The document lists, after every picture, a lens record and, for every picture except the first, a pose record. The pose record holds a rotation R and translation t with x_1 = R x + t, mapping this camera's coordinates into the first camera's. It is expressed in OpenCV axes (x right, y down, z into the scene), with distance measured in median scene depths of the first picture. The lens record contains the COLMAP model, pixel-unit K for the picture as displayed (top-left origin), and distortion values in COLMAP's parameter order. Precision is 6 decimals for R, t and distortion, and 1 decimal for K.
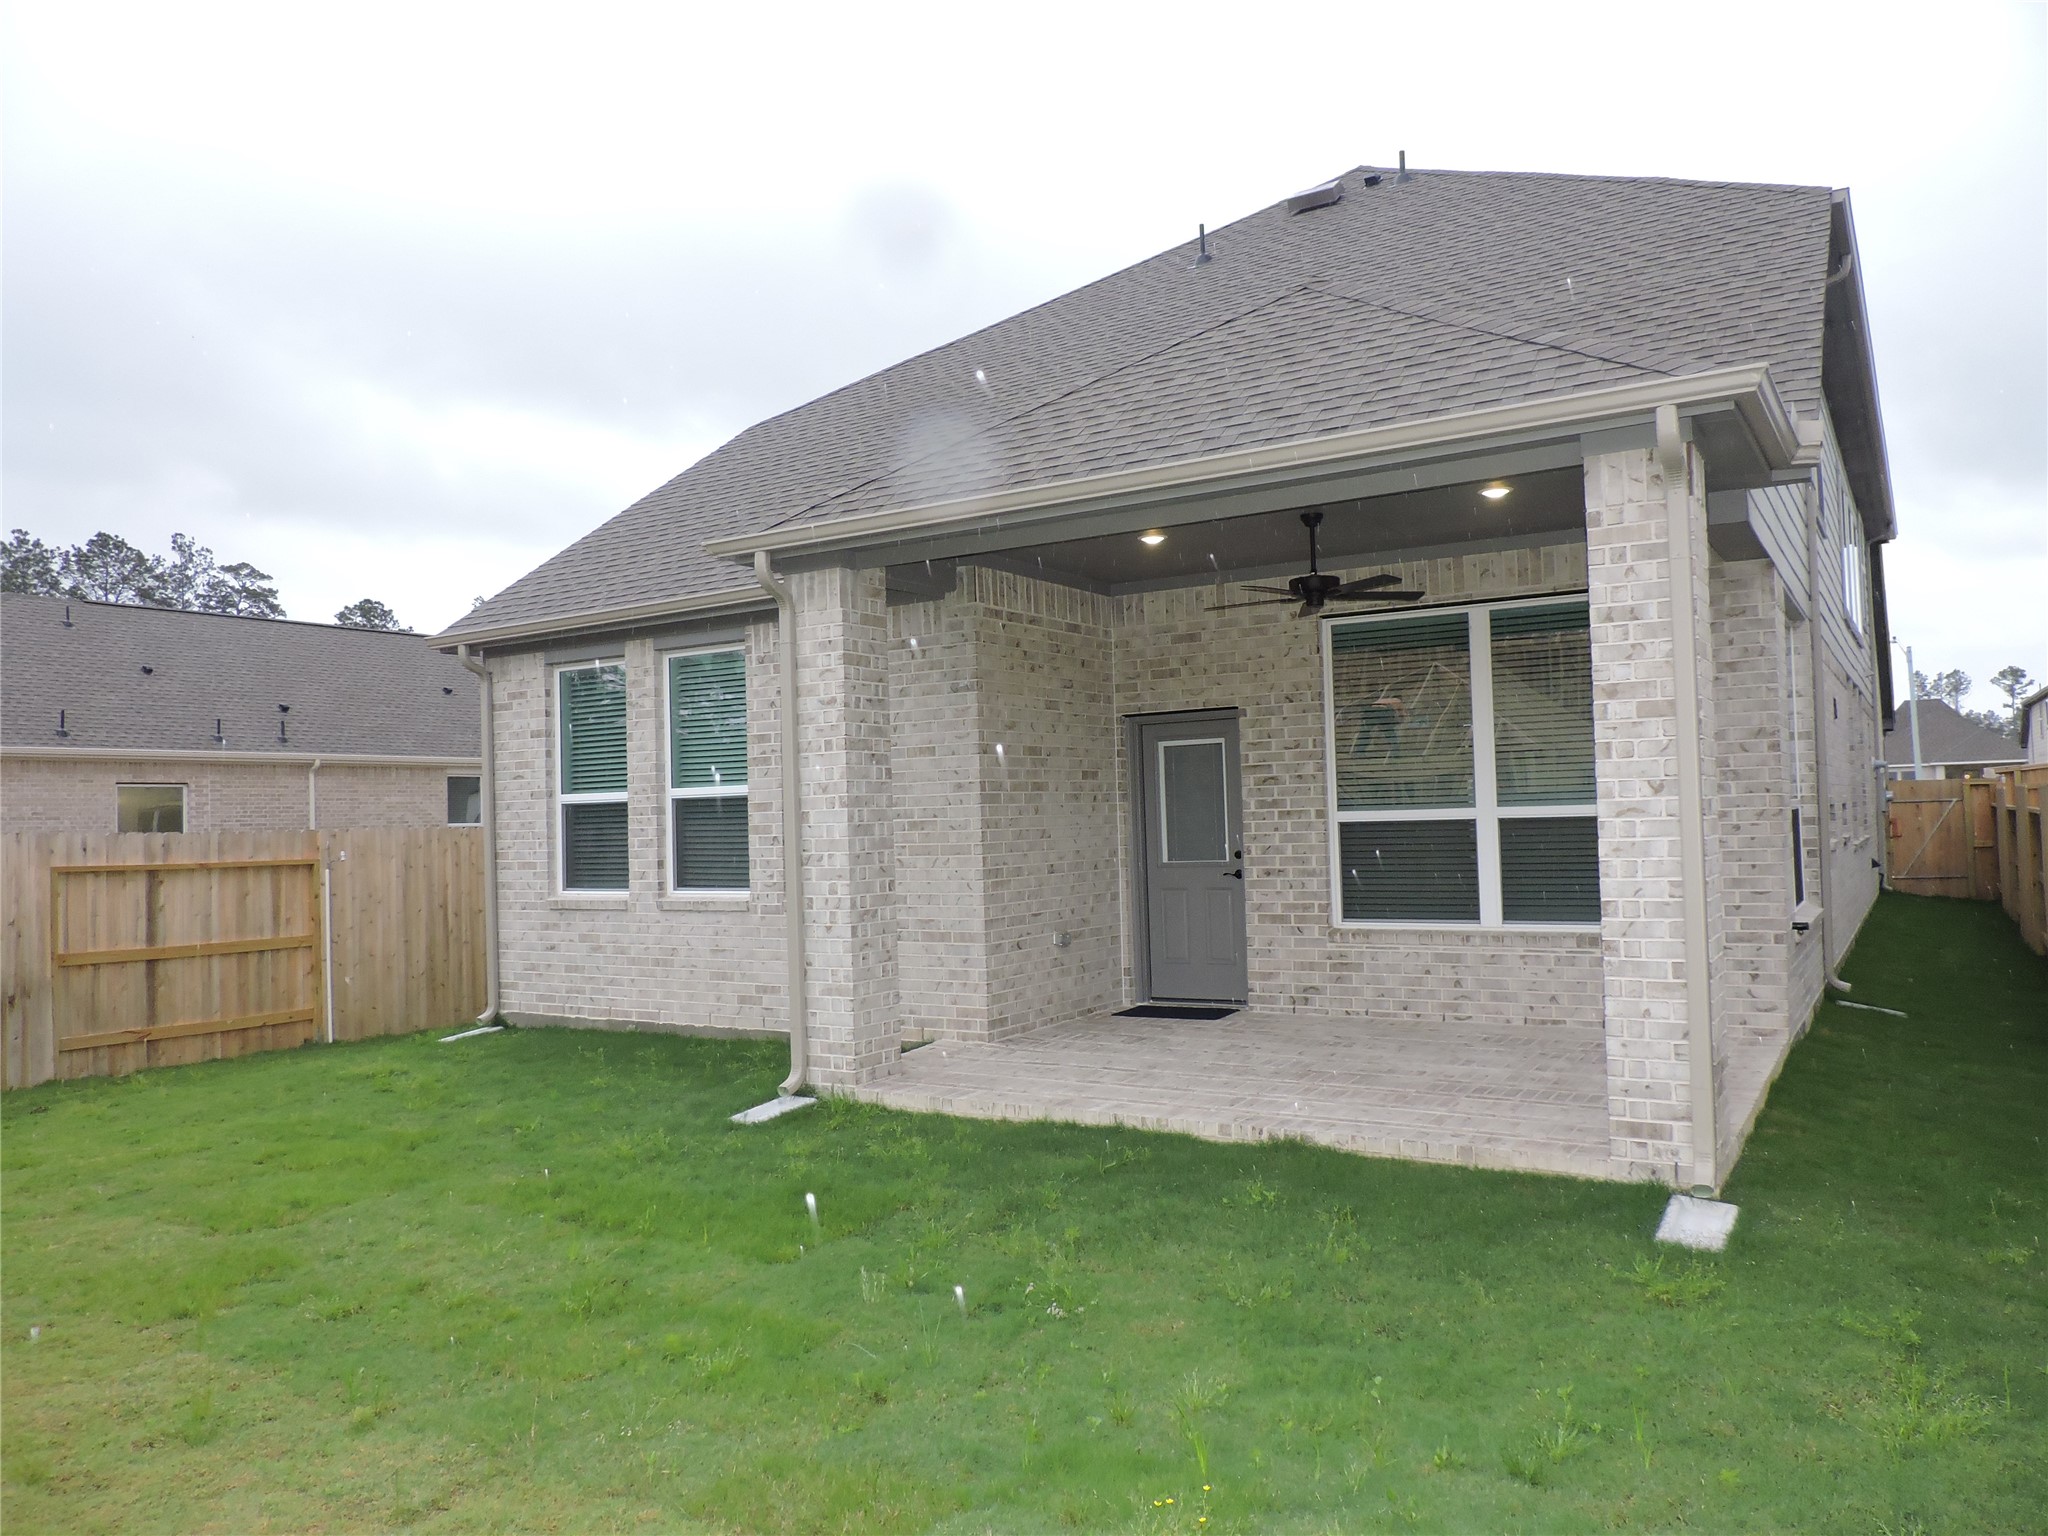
lens RADIAL K [[1456.3, 0, 1028.0], [0, 1456.3, 763.1], [0, 0, 1]] dist [-0.016874, -0.002340]
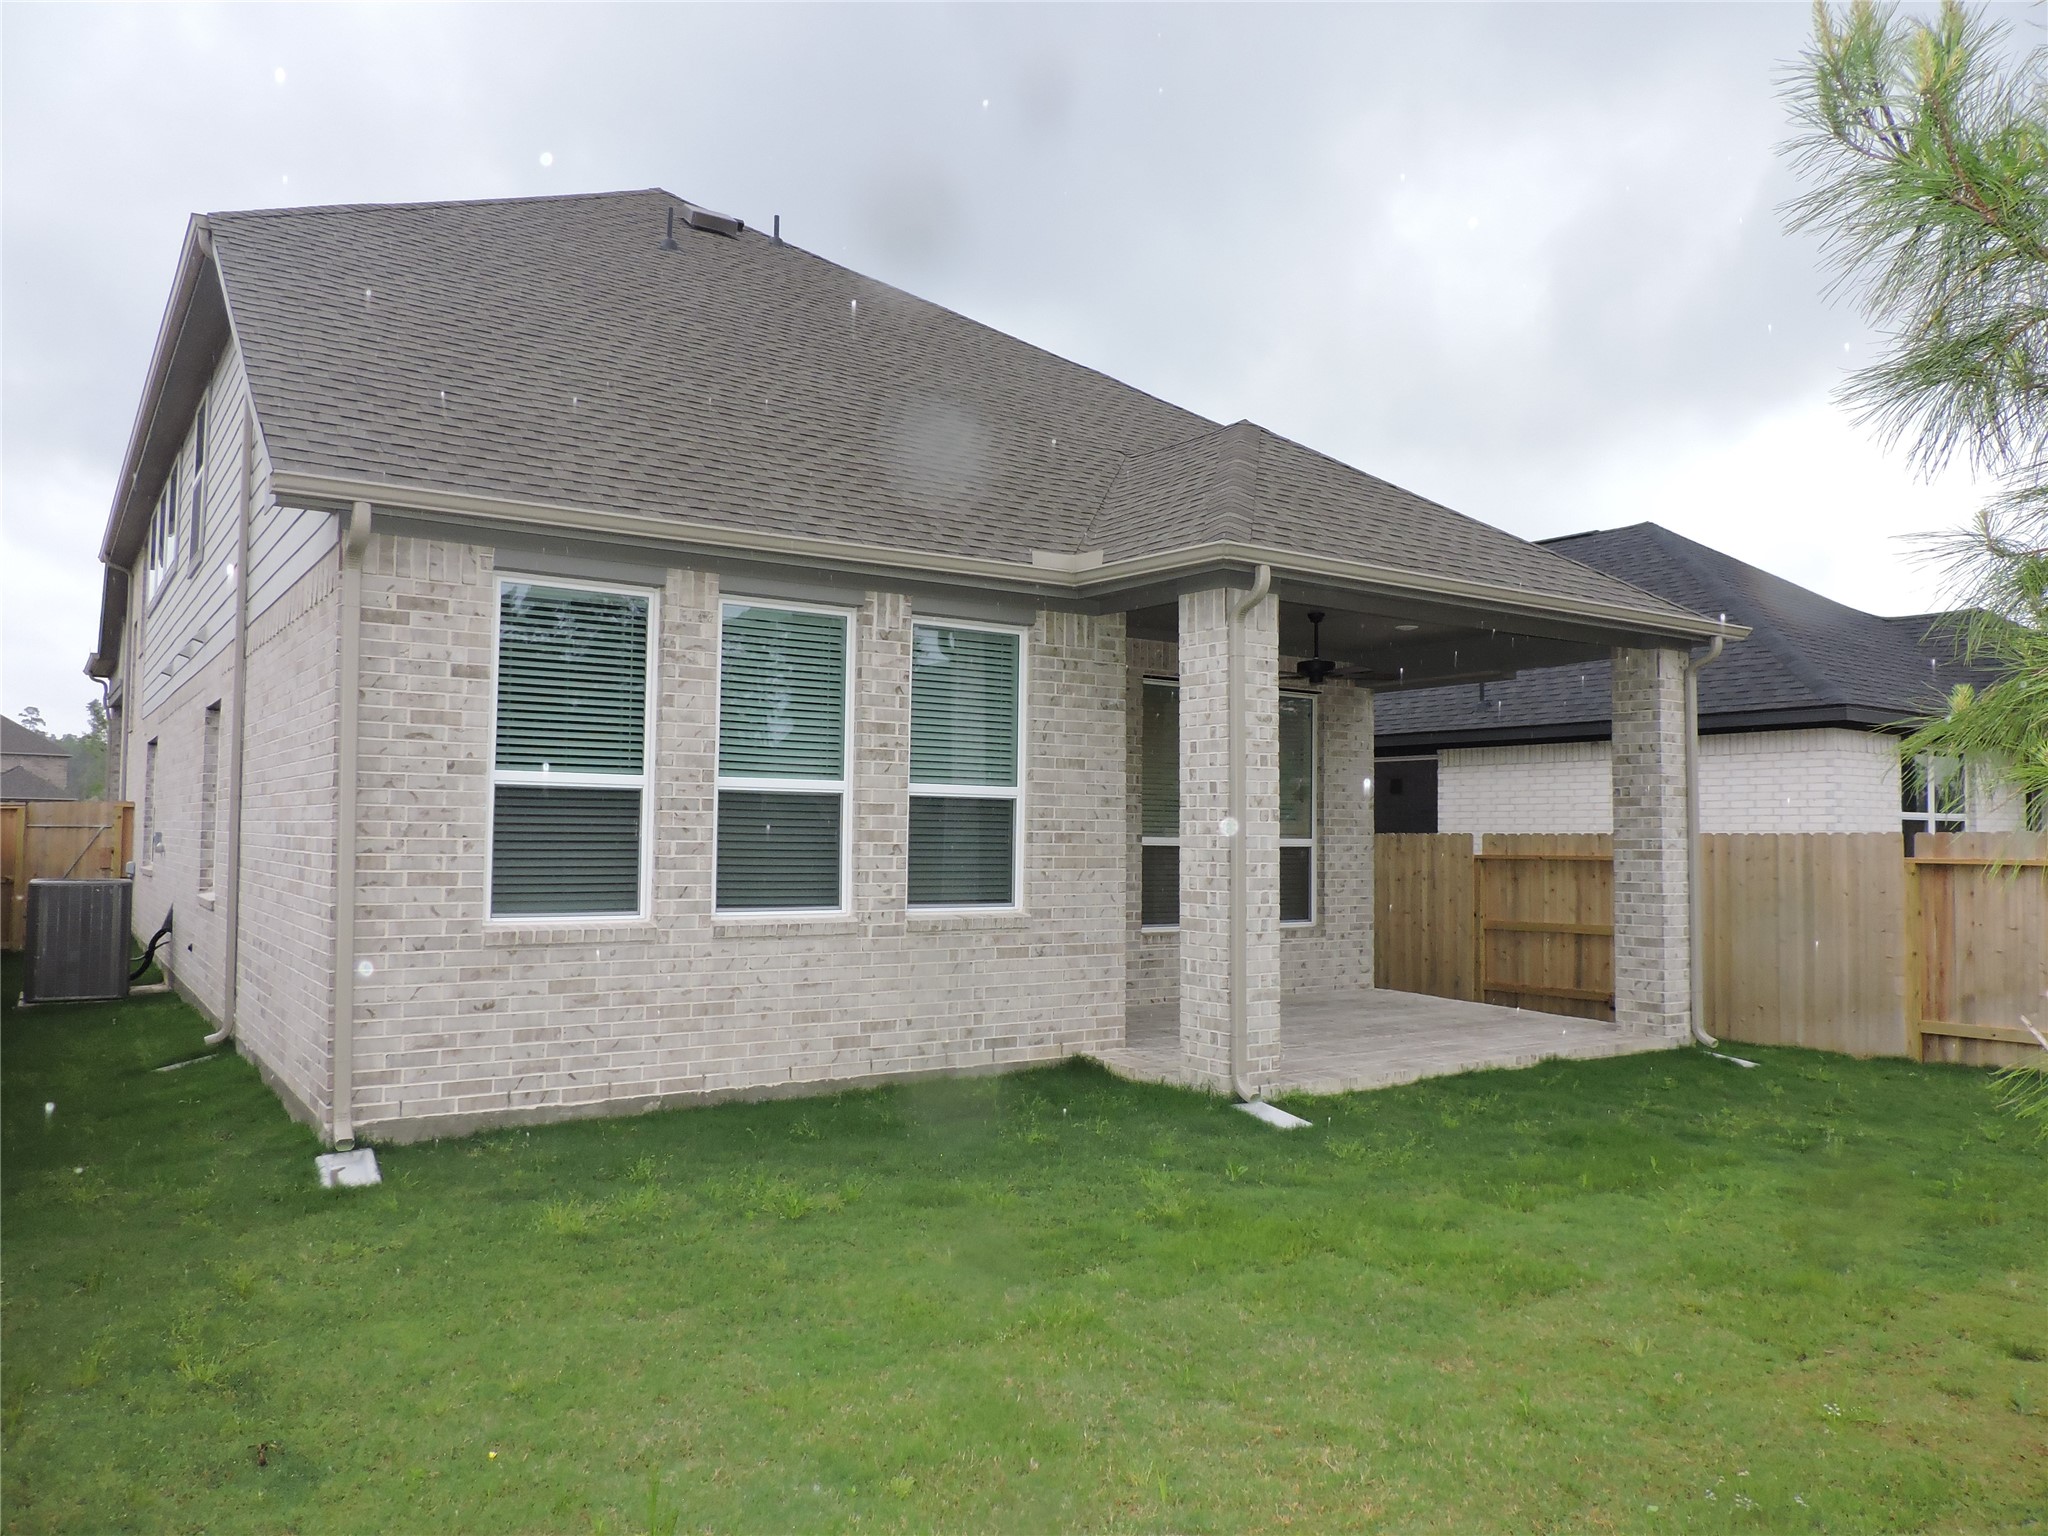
lens RADIAL K [[1456.3, 0, 1028.0], [0, 1456.3, 763.1], [0, 0, 1]] dist [-0.016874, -0.002340]
pose [[0.395564, 0.078466, 0.915080, -0.960523], [-0.057524, 0.996504, -0.060581, 0.051907], [-0.916635, -0.028675, 0.398695, 0.610801]]
